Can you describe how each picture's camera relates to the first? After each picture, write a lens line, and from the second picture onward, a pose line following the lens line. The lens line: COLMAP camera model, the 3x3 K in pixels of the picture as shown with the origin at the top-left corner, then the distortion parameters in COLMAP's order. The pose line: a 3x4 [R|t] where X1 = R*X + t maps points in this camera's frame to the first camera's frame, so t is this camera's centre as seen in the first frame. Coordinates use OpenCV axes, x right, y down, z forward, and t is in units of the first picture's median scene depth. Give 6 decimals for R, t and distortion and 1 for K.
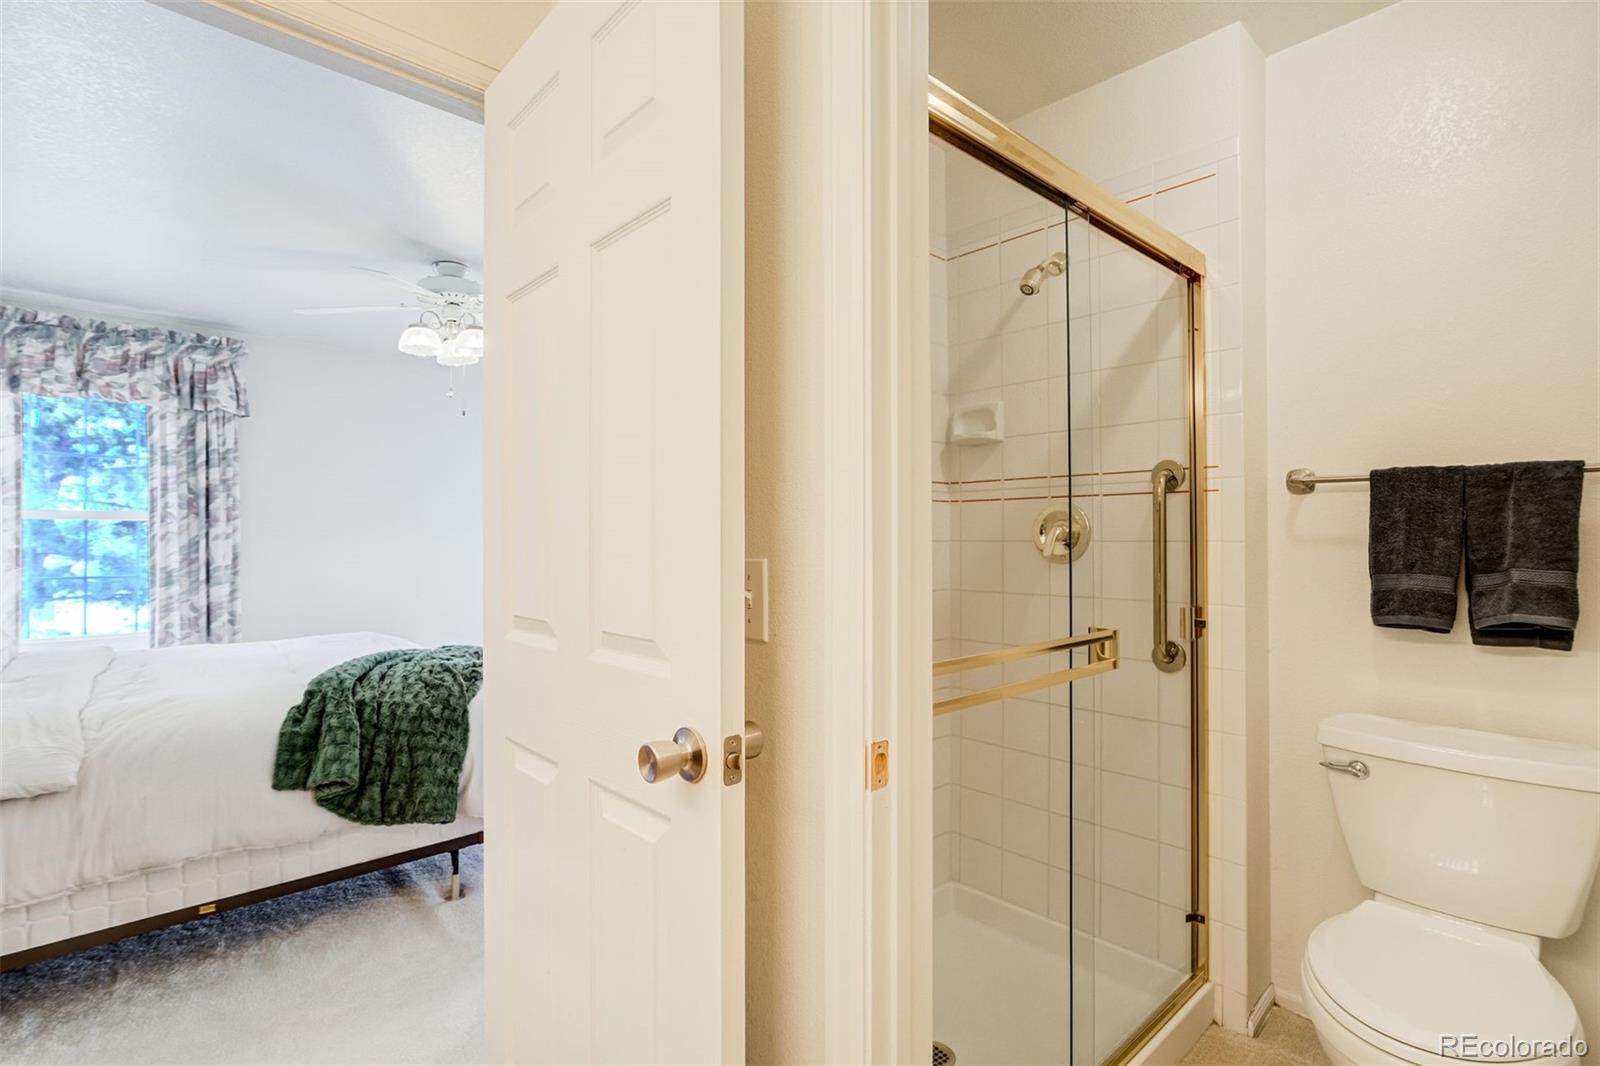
lens RADIAL K [[752.0, 0, 812.9], [0, 752.0, 521.6], [0, 0, 1]] dist [-0.050451, 0.020288]
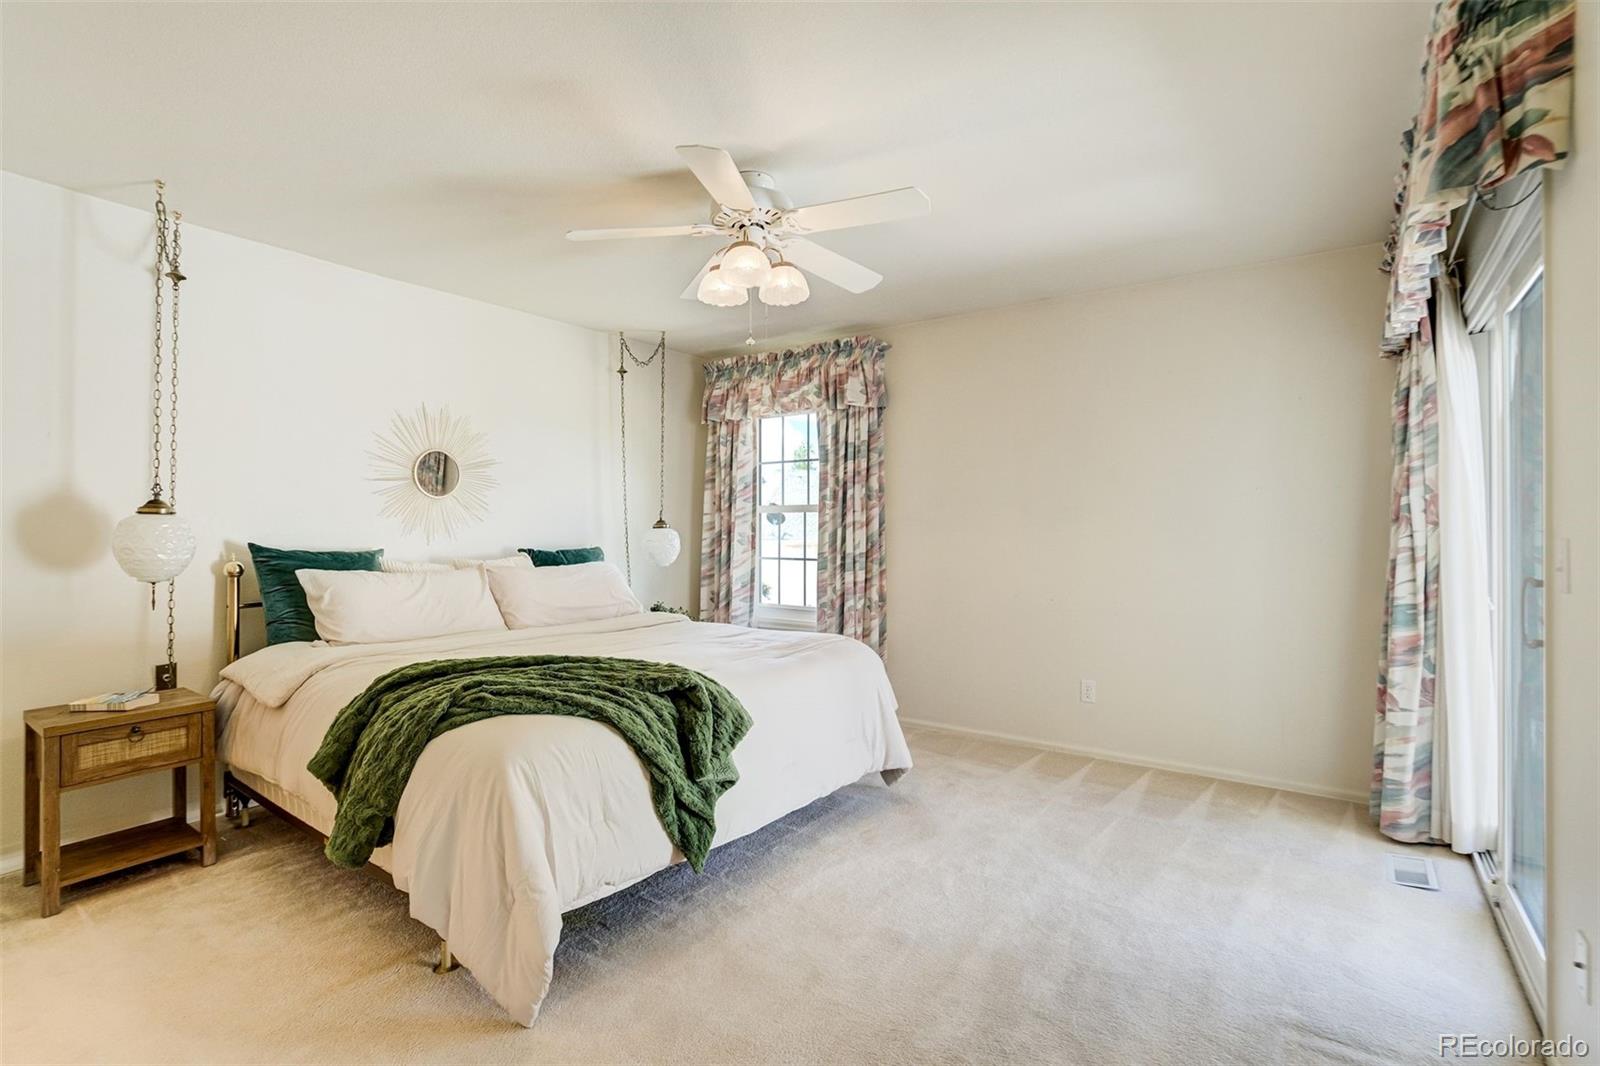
lens RADIAL K [[752.0, 0, 812.9], [0, 752.0, 521.6], [0, 0, 1]] dist [-0.050451, 0.020288]
pose [[0.220497, -0.015887, -0.975258, 0.243644], [0.026599, 0.999593, -0.010269, 0.026071], [0.975025, -0.023677, 0.220830, 0.712836]]
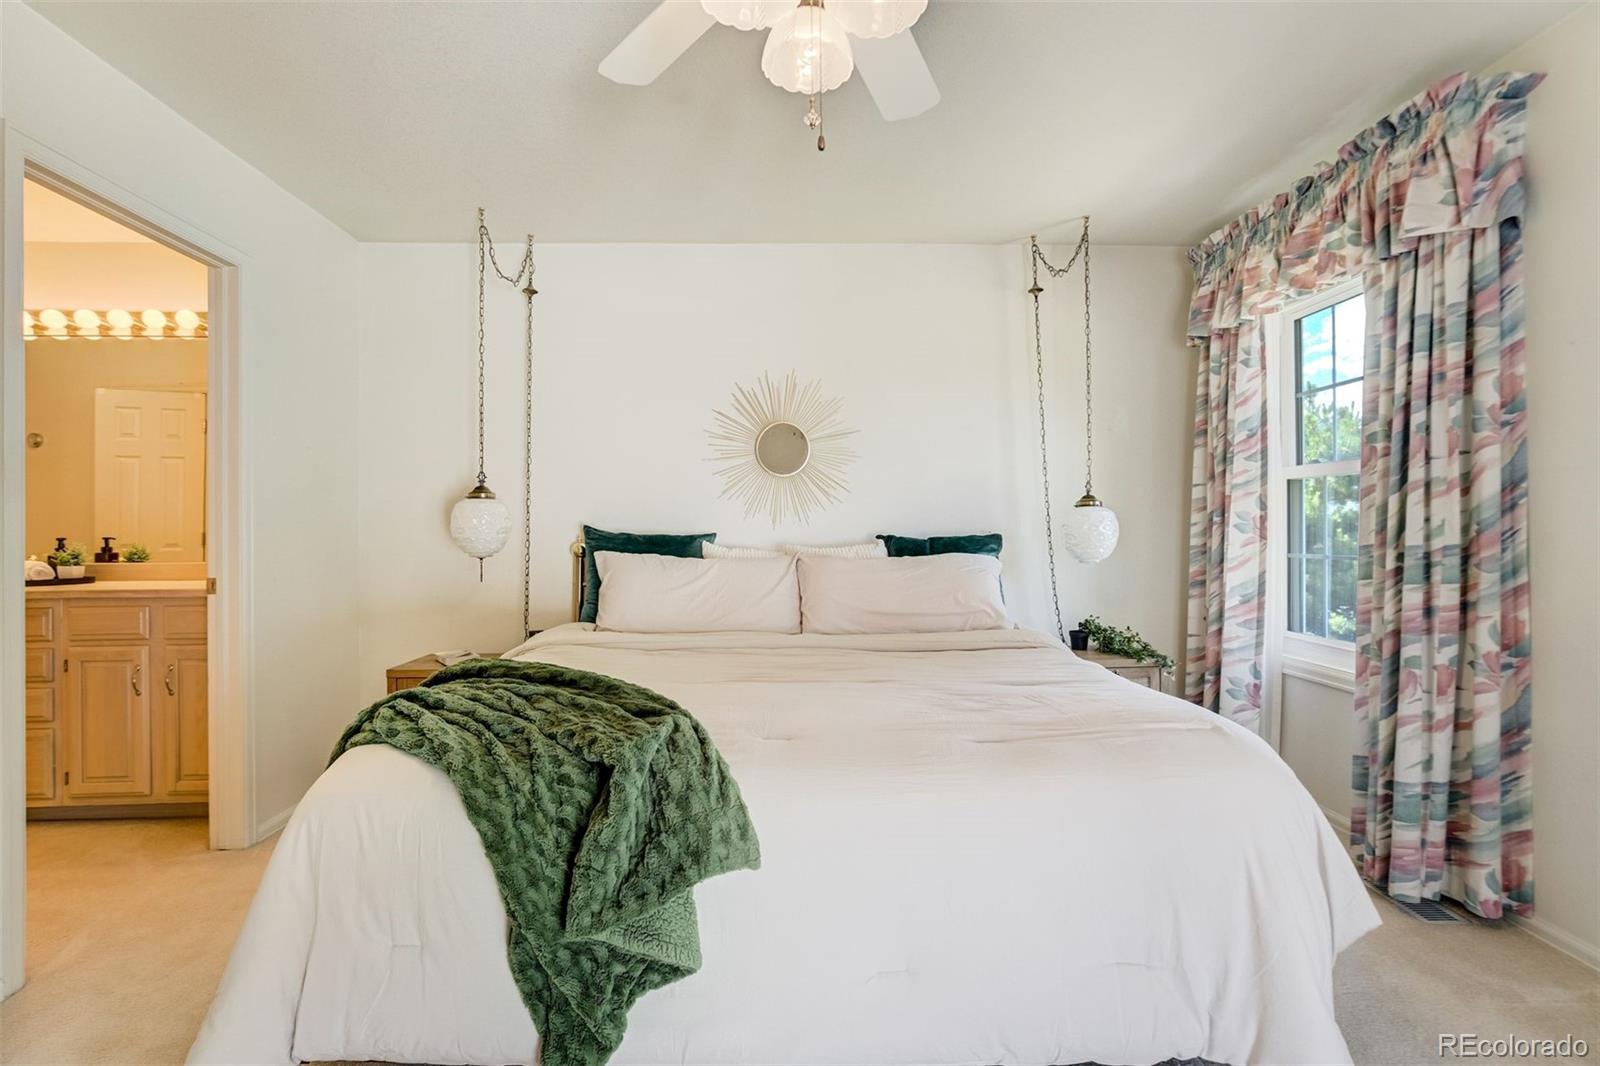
lens RADIAL K [[740.8, 0, 800.0], [0, 740.8, 533.0], [0, 0, 1]] dist [-0.067224, 0.021238]
pose [[-0.658485, -0.000656, -0.752594, -0.159461], [0.021860, 0.999561, -0.019998, 0.053533], [0.752277, -0.029620, -0.658181, 1.011582]]
